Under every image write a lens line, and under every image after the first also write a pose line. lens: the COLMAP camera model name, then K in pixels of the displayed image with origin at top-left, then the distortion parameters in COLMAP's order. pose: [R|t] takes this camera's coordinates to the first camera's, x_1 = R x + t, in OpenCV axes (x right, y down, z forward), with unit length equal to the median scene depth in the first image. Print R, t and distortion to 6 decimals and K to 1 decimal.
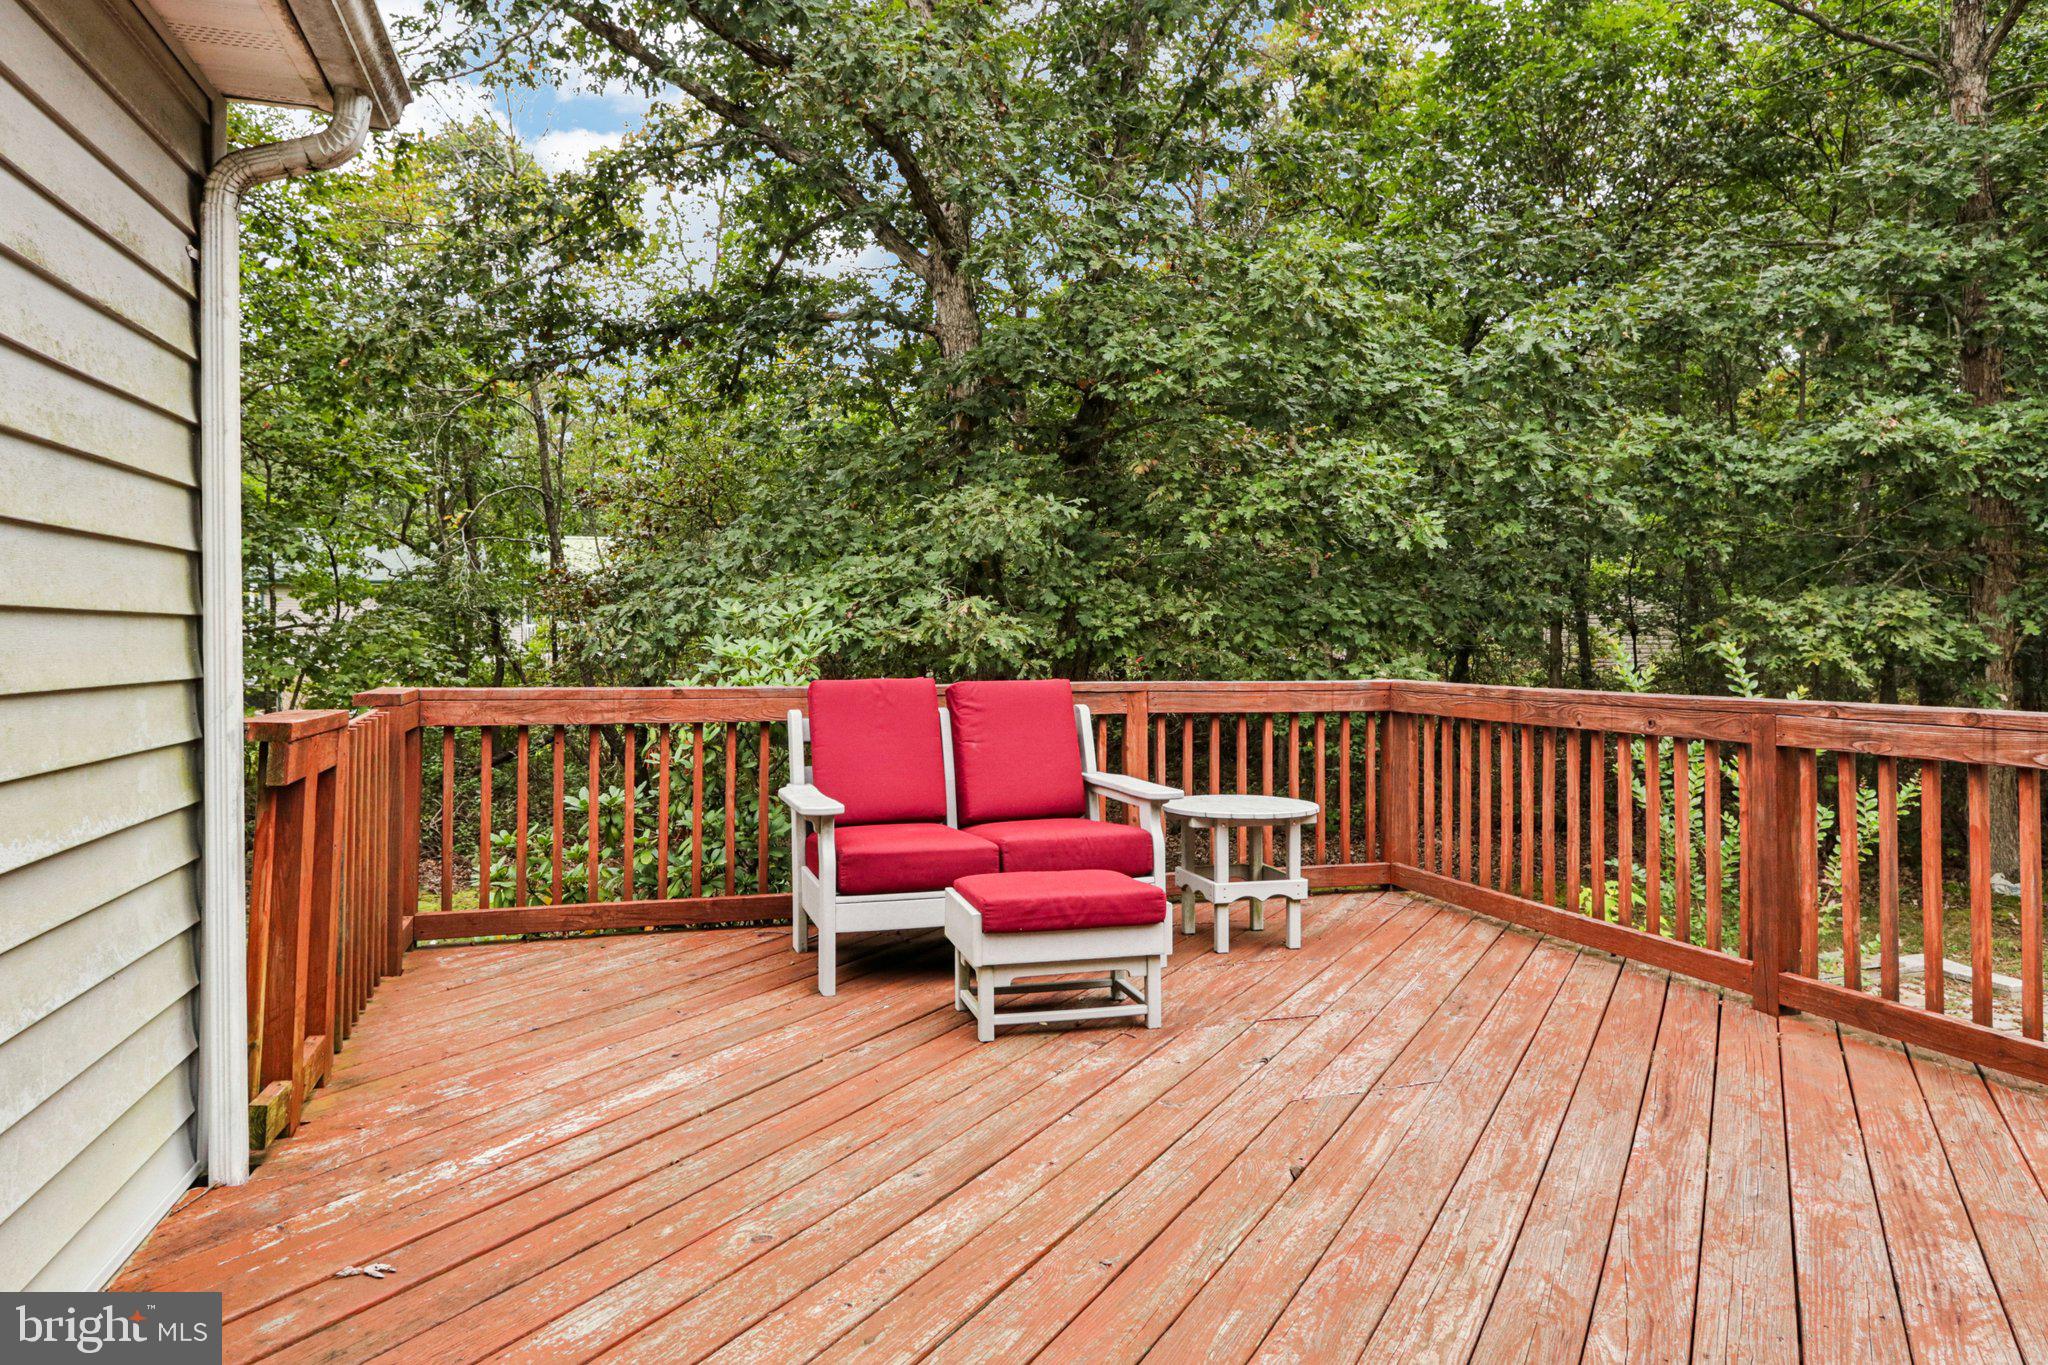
lens RADIAL K [[1315.9, 0, 1025.9], [0, 1315.9, 639.4], [0, 0, 1]] dist [-0.001903, 0.001500]
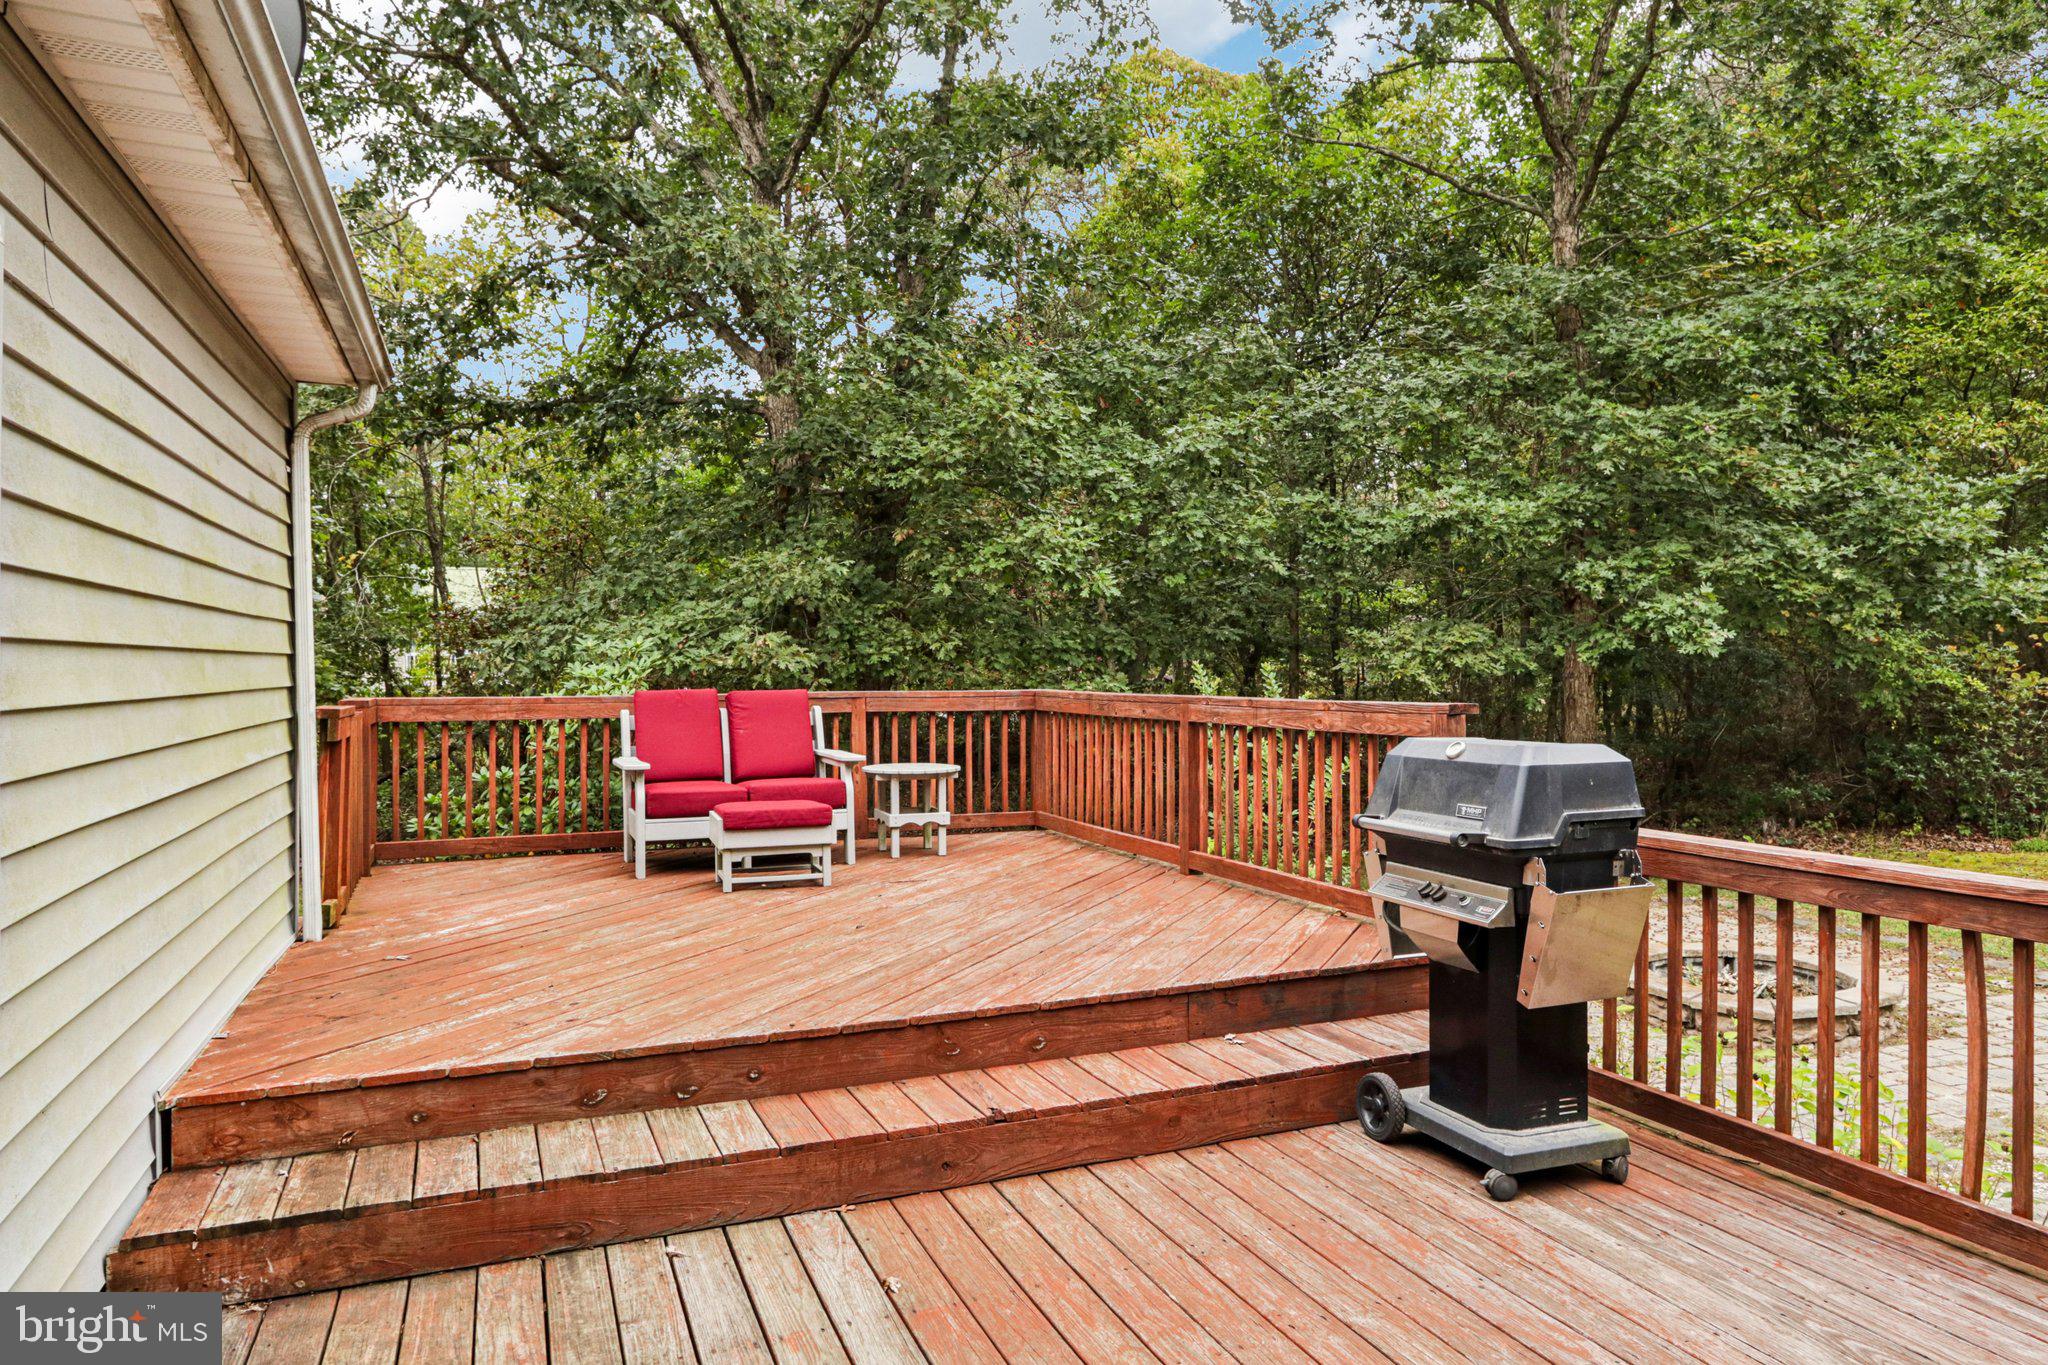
lens RADIAL K [[1346.4, 0, 1024.0], [0, 1346.4, 682.5], [0, 0, 1]] dist [-0.004386, 0.001523]
pose [[0.997221, -0.007610, 0.074109, 0.109767], [0.006585, 0.999879, 0.014067, 0.001131], [-0.074207, -0.013540, 0.997151, -0.383890]]
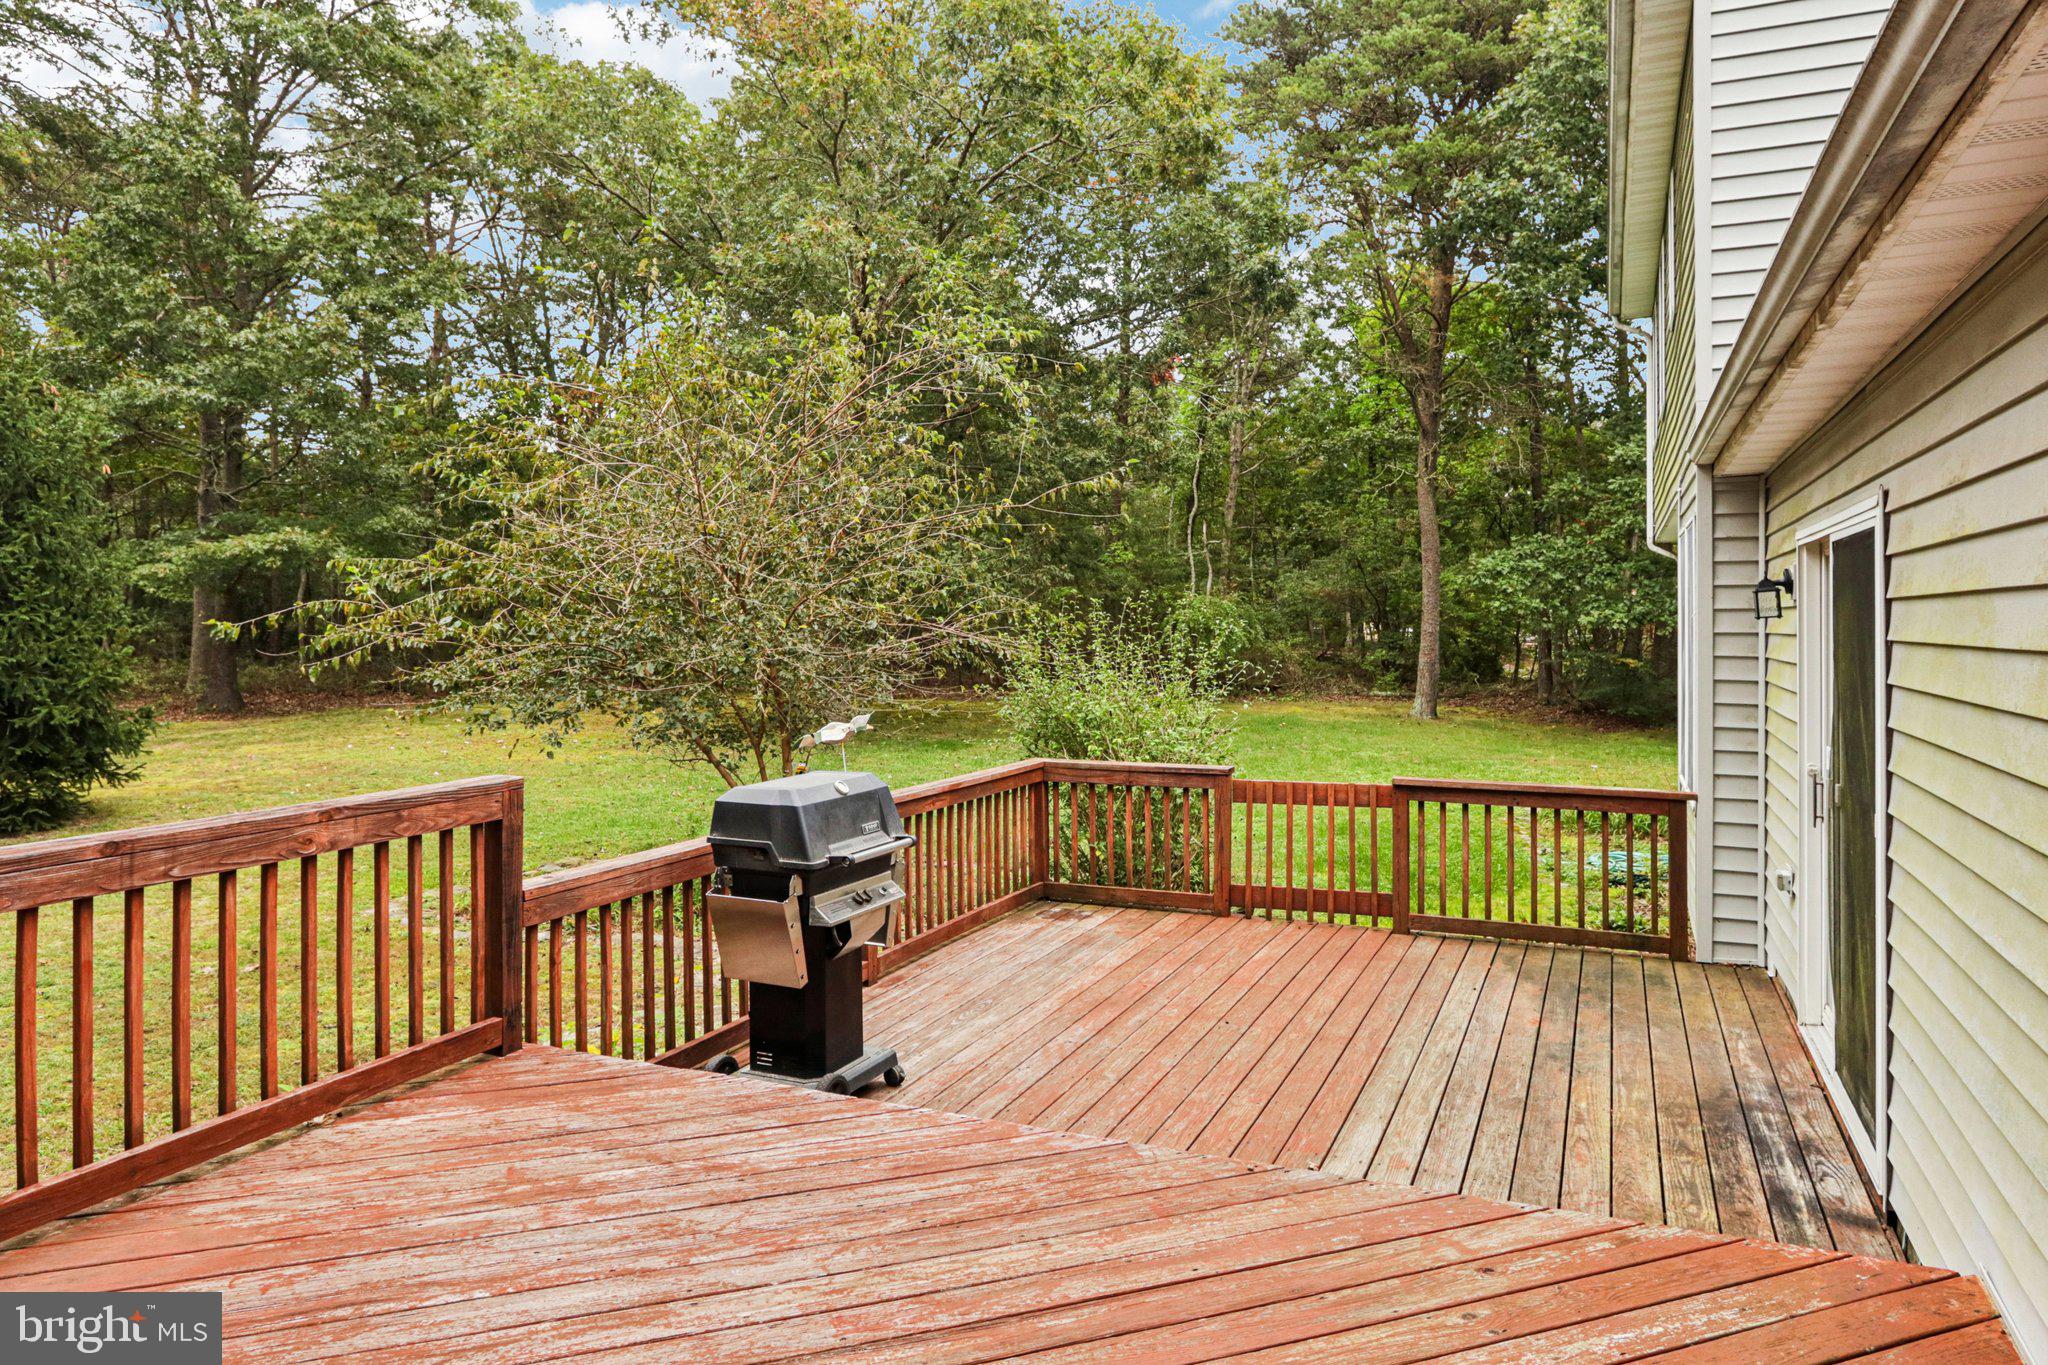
lens RADIAL K [[1315.9, 0, 1025.9], [0, 1315.9, 639.4], [0, 0, 1]] dist [-0.001903, 0.001500]
pose [[-0.755935, -0.010701, 0.654559, -0.300530], [-0.005324, 0.999934, 0.010199, -0.063600], [-0.654625, 0.004224, -0.755942, 0.929886]]
